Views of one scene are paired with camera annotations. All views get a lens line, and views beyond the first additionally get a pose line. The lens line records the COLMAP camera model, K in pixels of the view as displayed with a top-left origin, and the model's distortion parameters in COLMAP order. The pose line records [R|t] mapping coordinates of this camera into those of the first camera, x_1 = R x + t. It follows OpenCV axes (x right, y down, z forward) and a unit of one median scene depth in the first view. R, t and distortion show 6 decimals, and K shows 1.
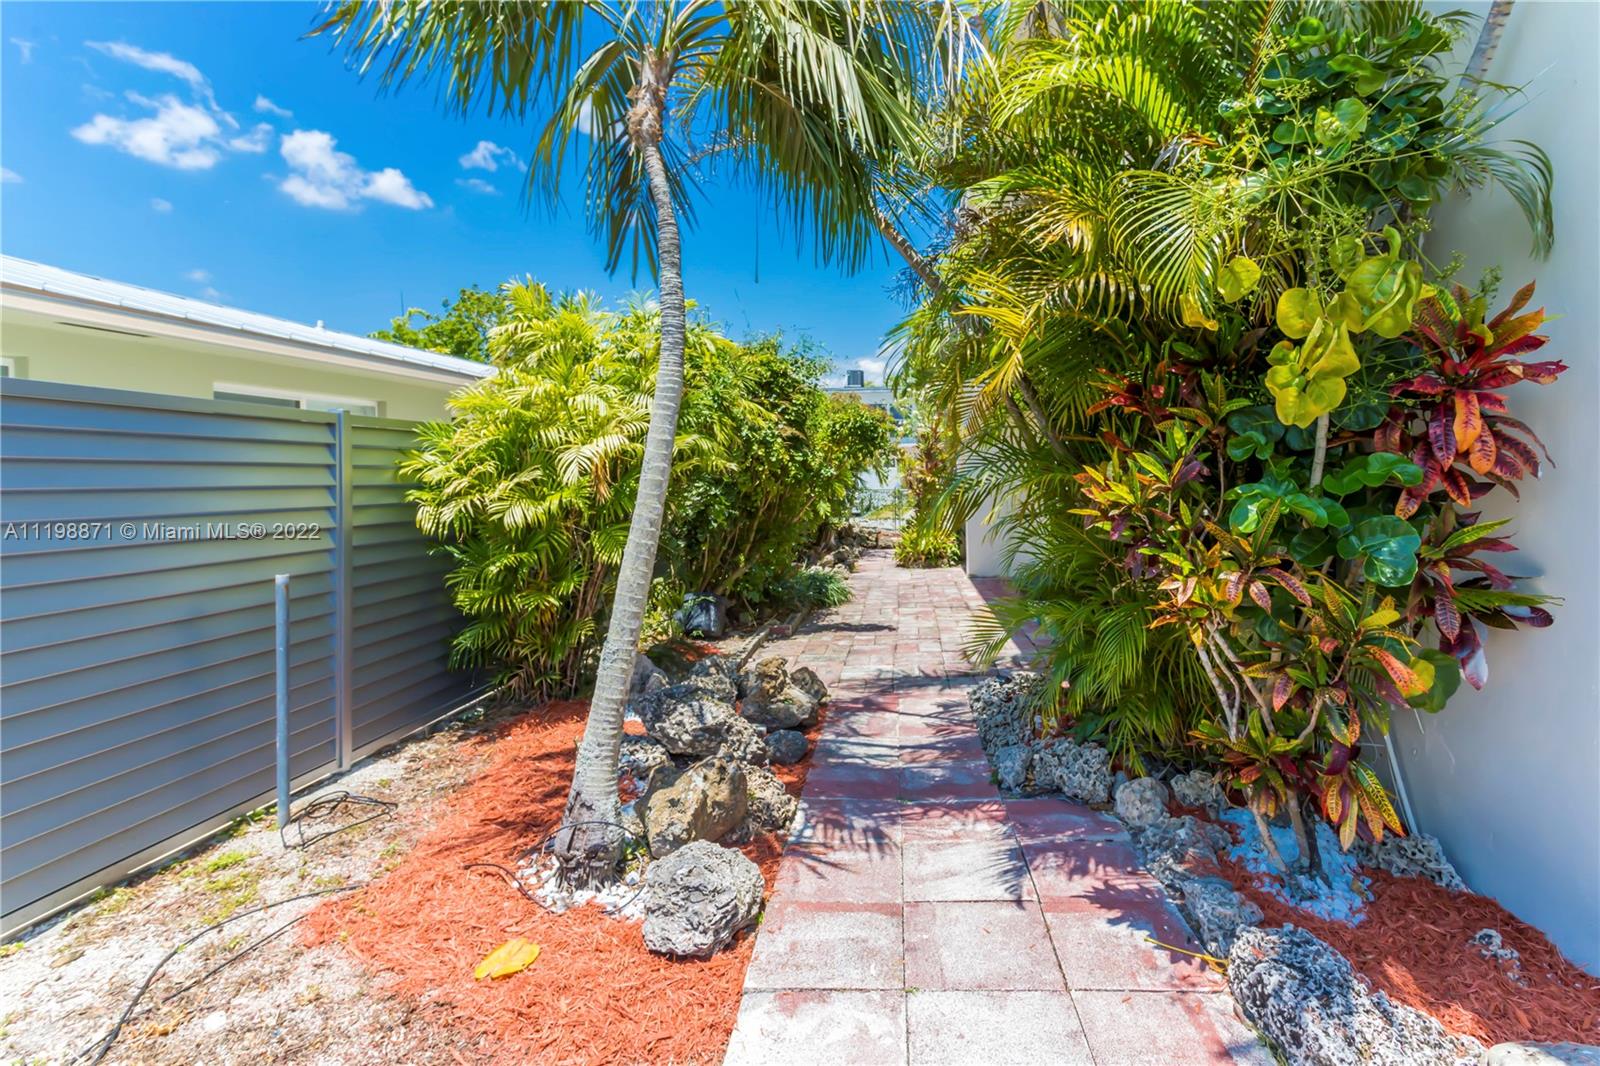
lens RADIAL K [[777.0, 0, 802.7], [0, 777.0, 532.2], [0, 0, 1]] dist [0.013371, 0.000148]
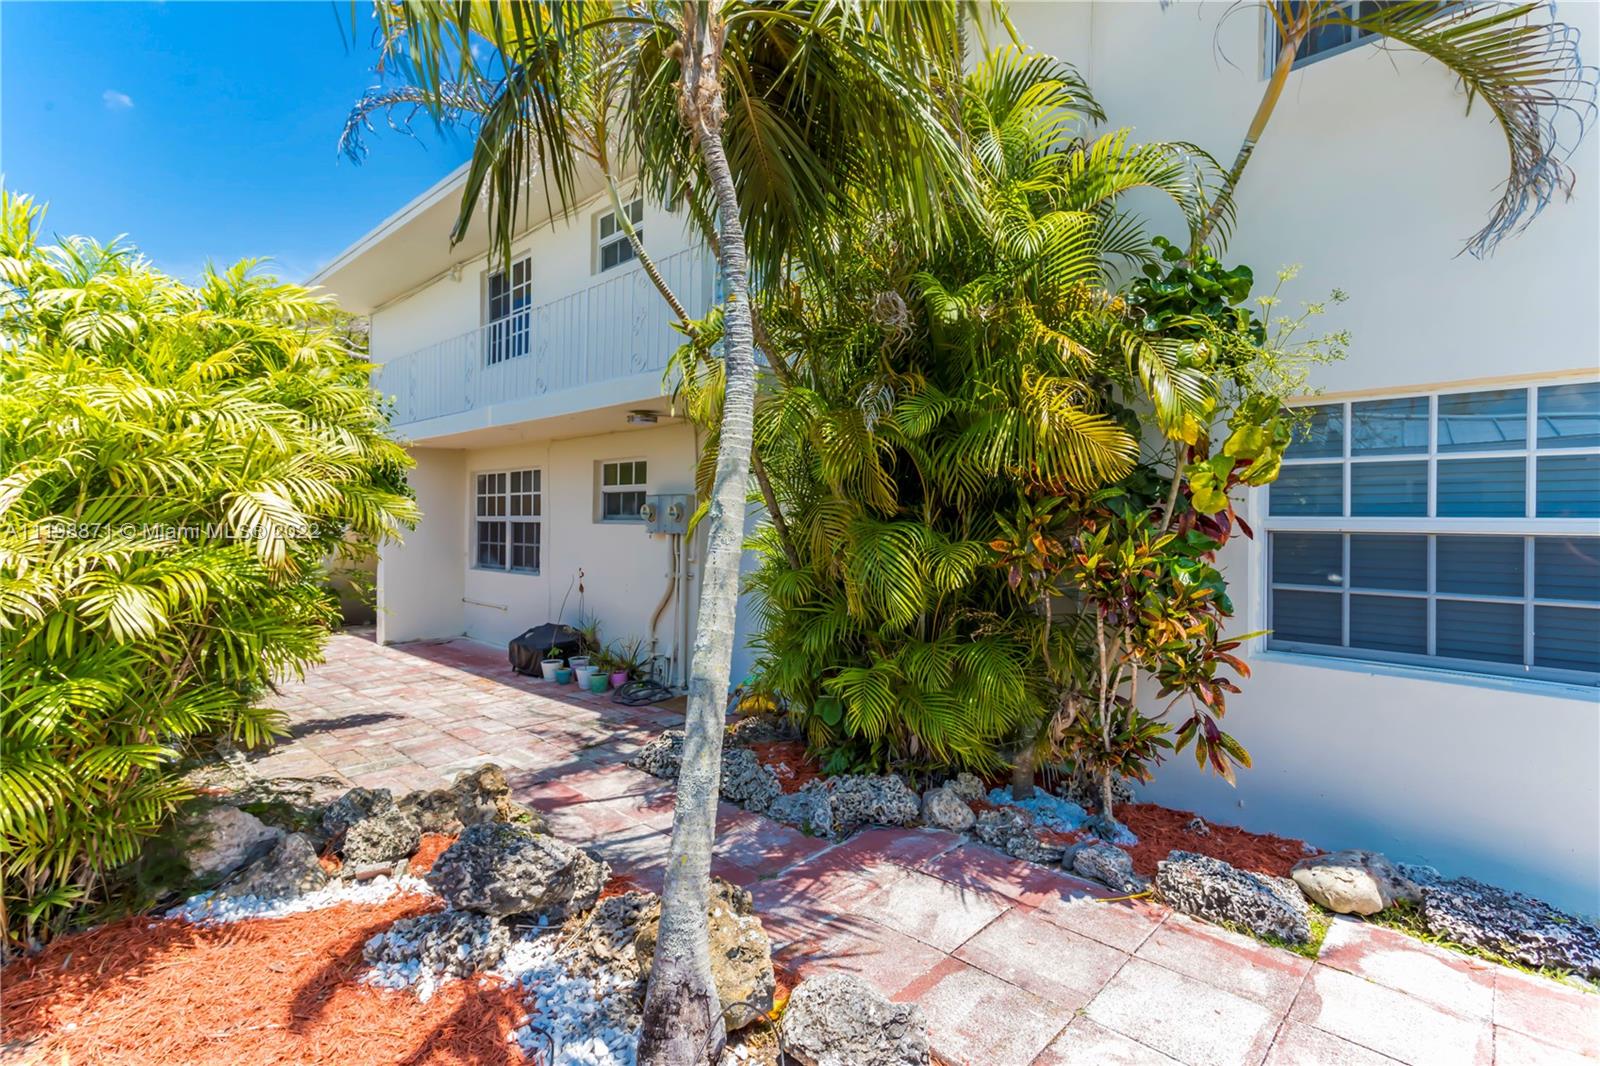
lens RADIAL K [[777.0, 0, 803.5], [0, 777.0, 530.0], [0, 0, 1]] dist [0.013371, 0.000148]
pose [[0.682242, -0.002630, 0.731122, -0.696748], [0.052789, 0.997561, -0.045672, -0.050828], [-0.729218, 0.069754, 0.680717, 0.354964]]
